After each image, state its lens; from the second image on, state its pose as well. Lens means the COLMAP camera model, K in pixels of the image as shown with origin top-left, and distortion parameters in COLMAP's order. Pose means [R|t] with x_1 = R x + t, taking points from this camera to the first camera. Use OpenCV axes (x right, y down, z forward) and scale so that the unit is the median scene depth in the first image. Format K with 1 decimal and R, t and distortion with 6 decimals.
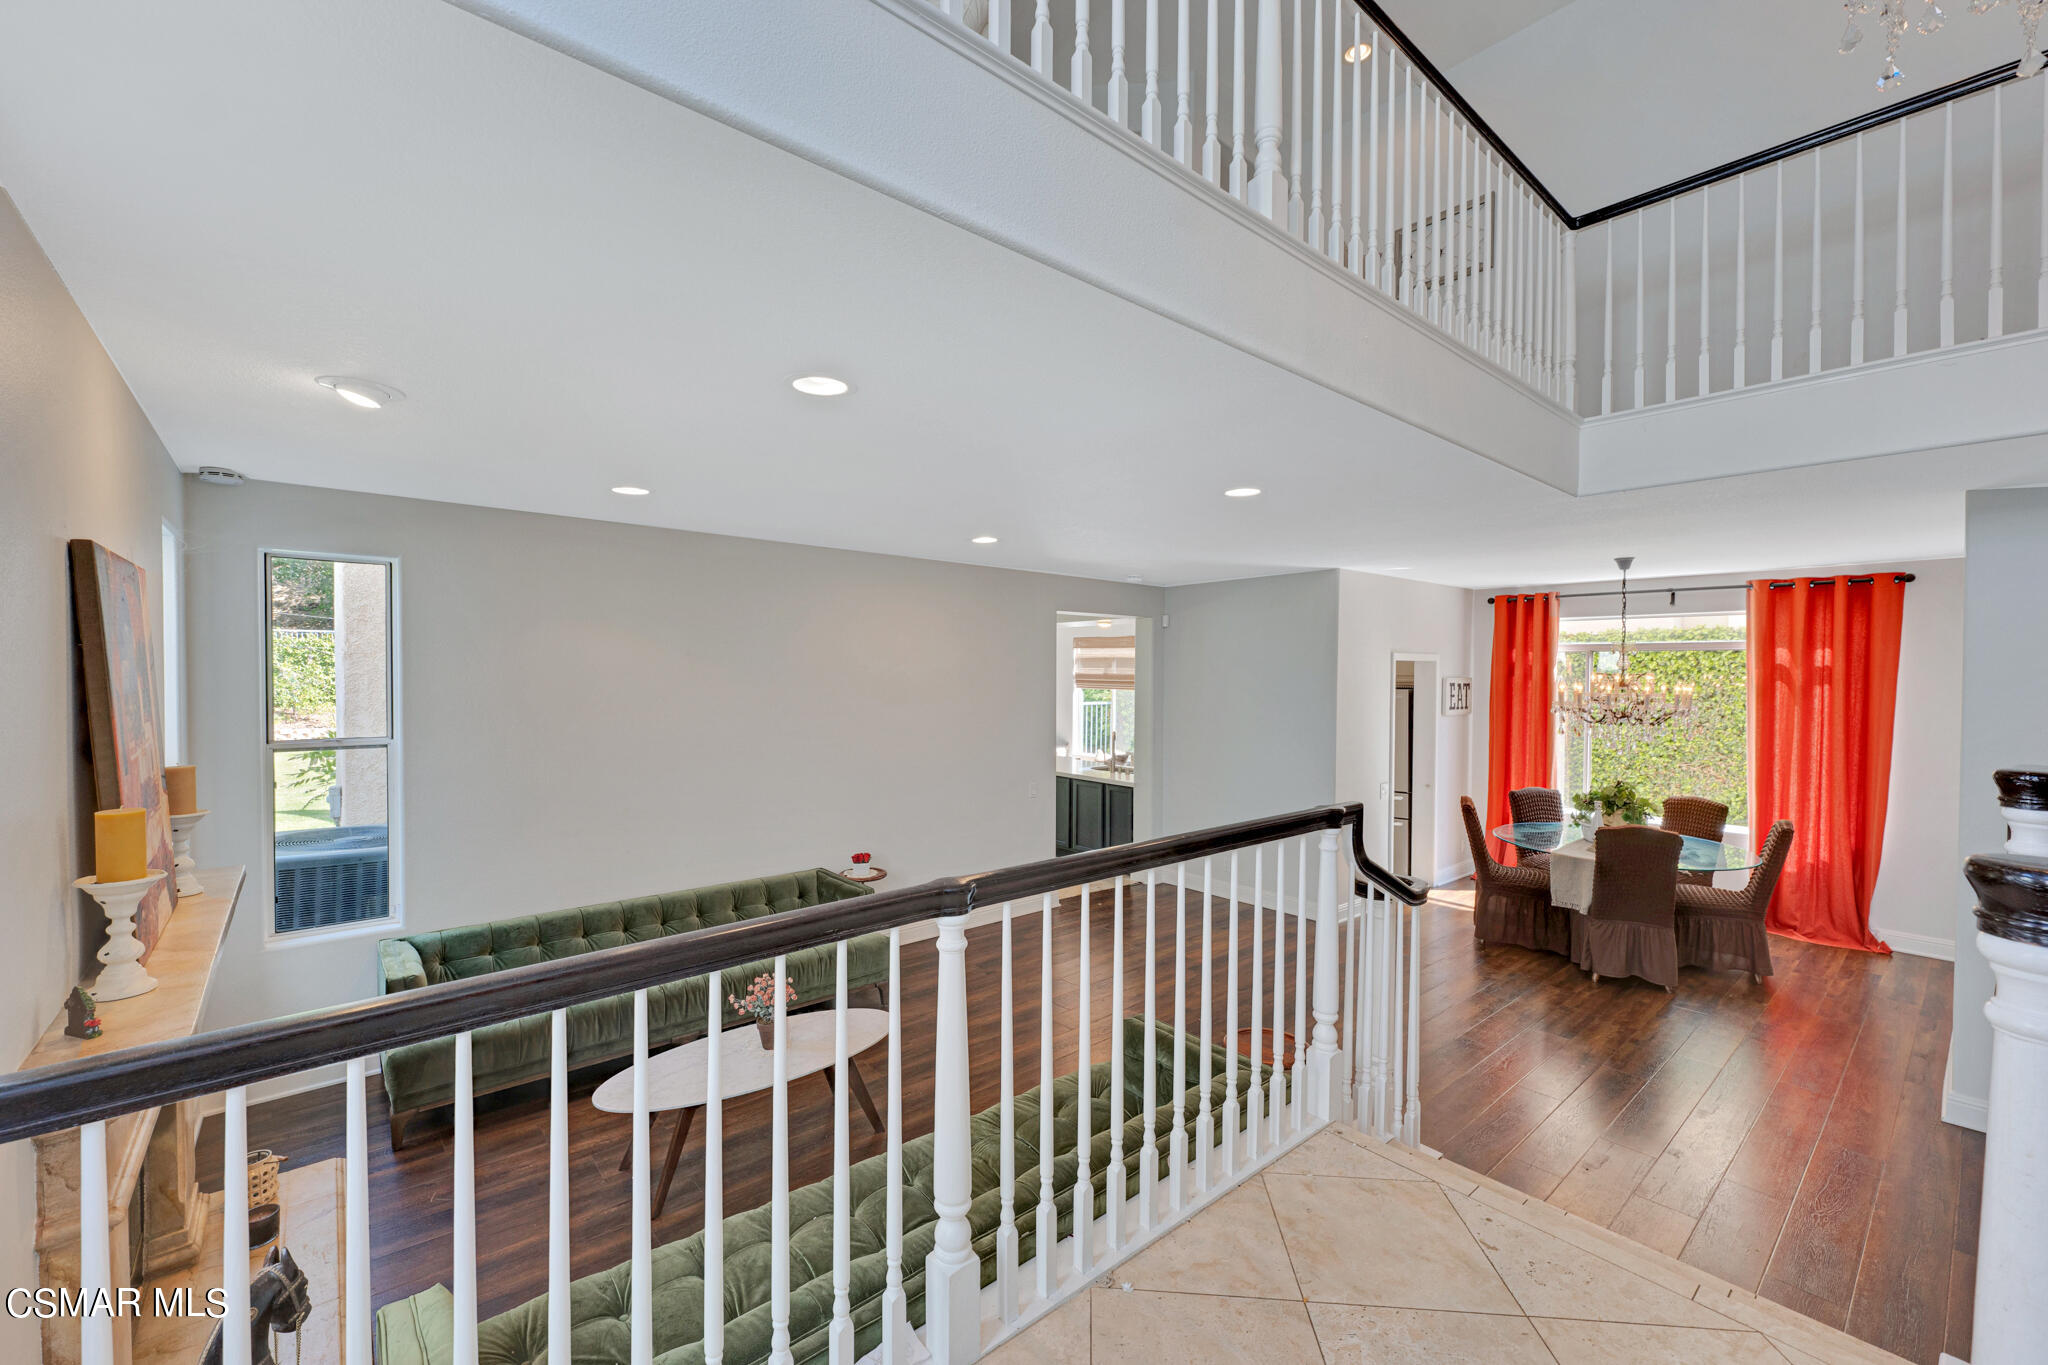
lens RADIAL K [[830.9, 0, 1024.2], [0, 830.9, 686.2], [0, 0, 1]] dist [0.009756, -0.000991]
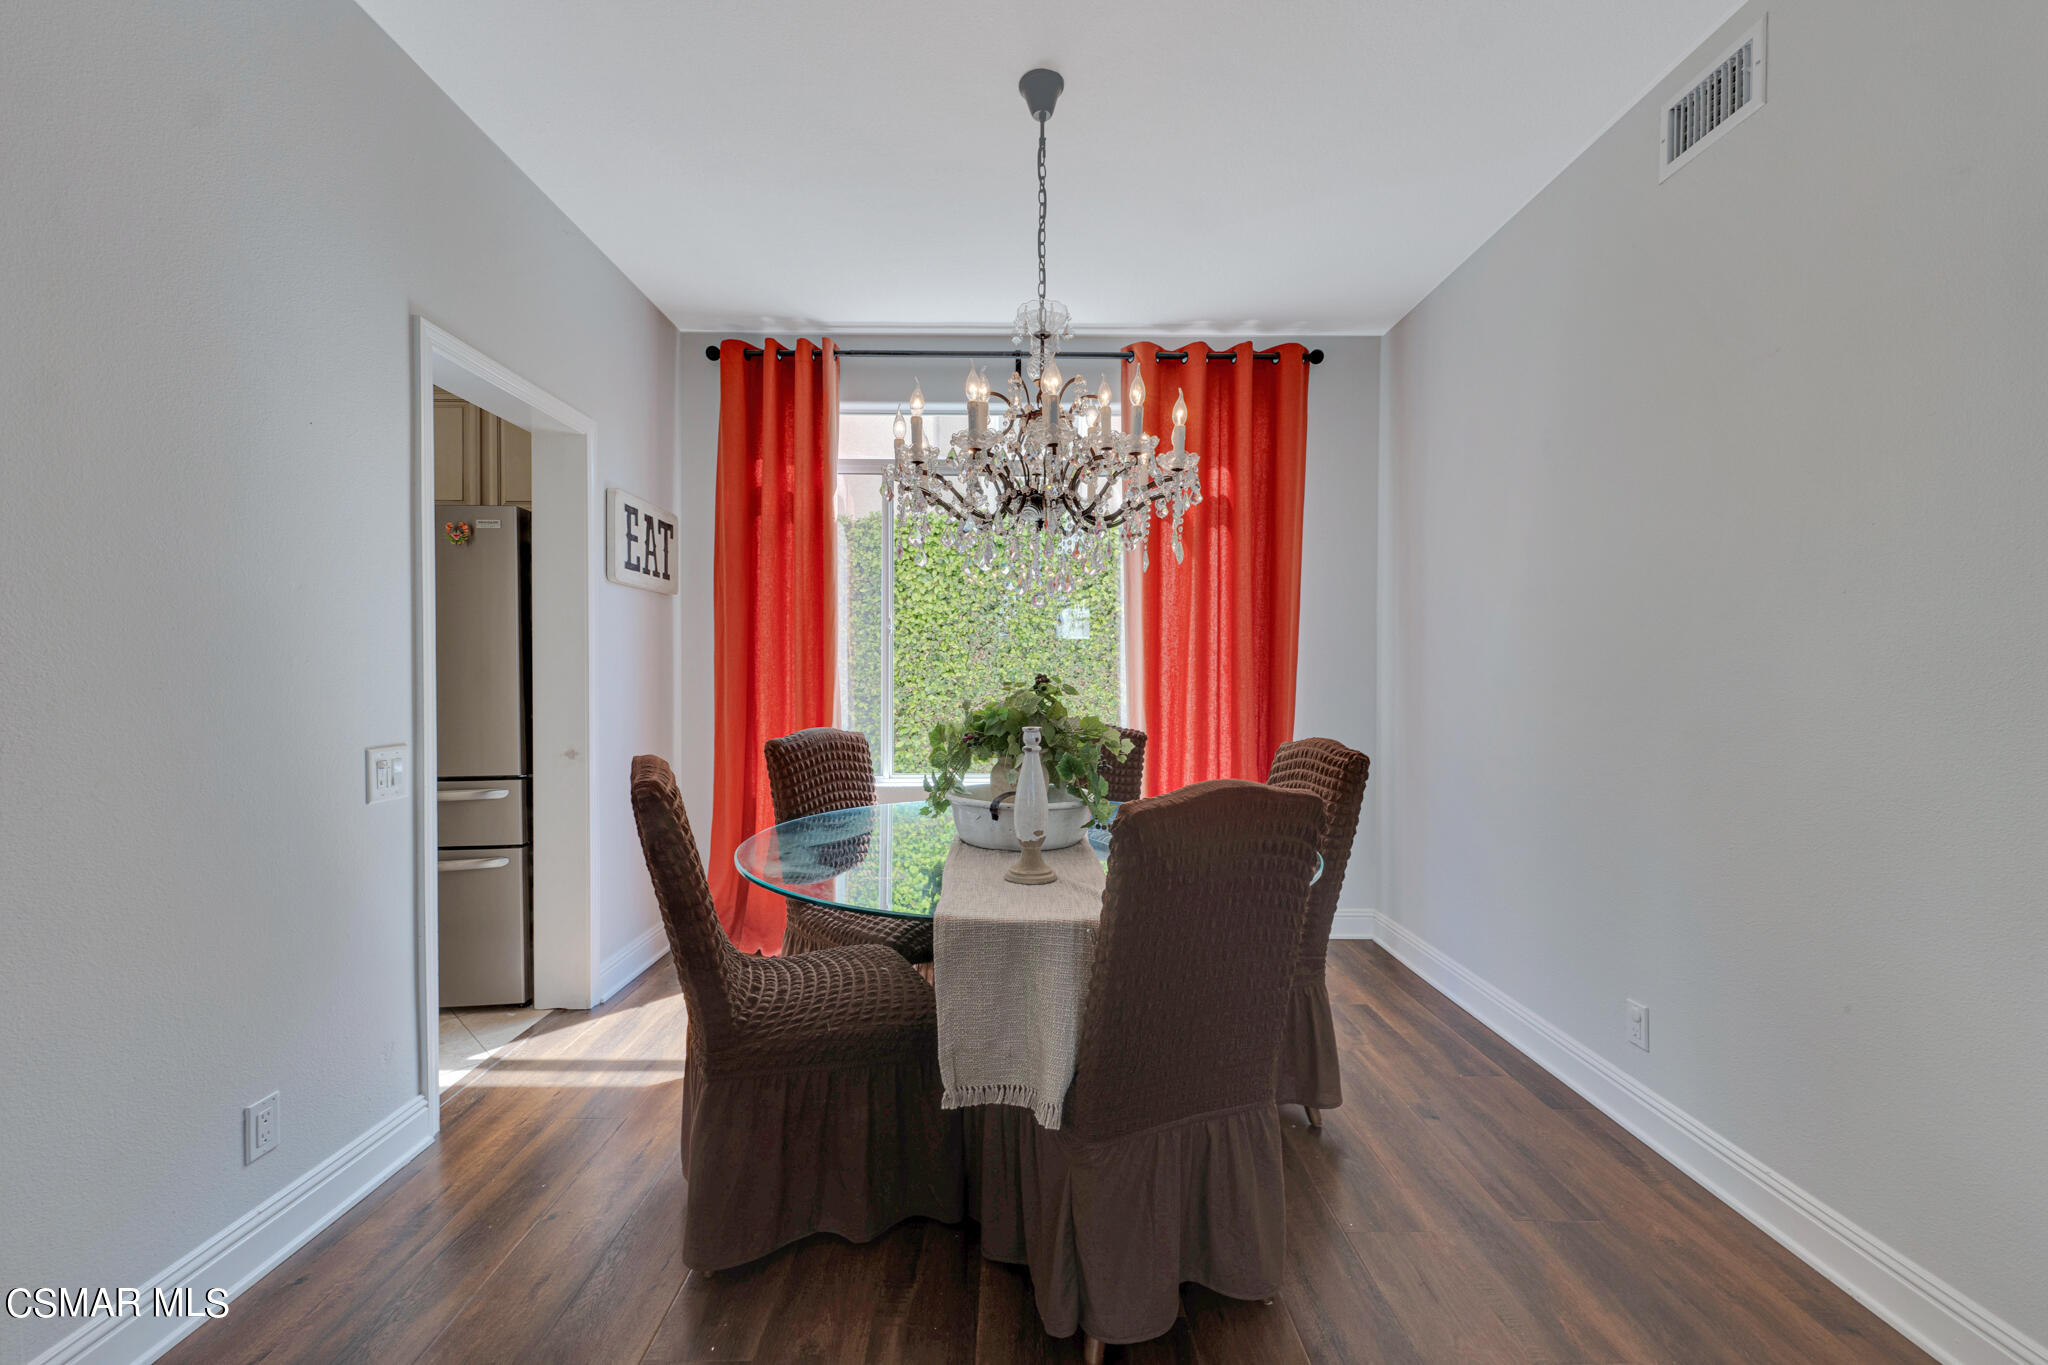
lens RADIAL K [[830.9, 0, 1024.0], [0, 830.9, 685.5], [0, 0, 1]] dist [0.009756, -0.000991]
pose [[0.642238, -0.011080, 0.766425, 0.353491], [0.015398, 0.999880, 0.001551, 0.098776], [-0.766351, 0.010805, 0.642332, 0.643370]]
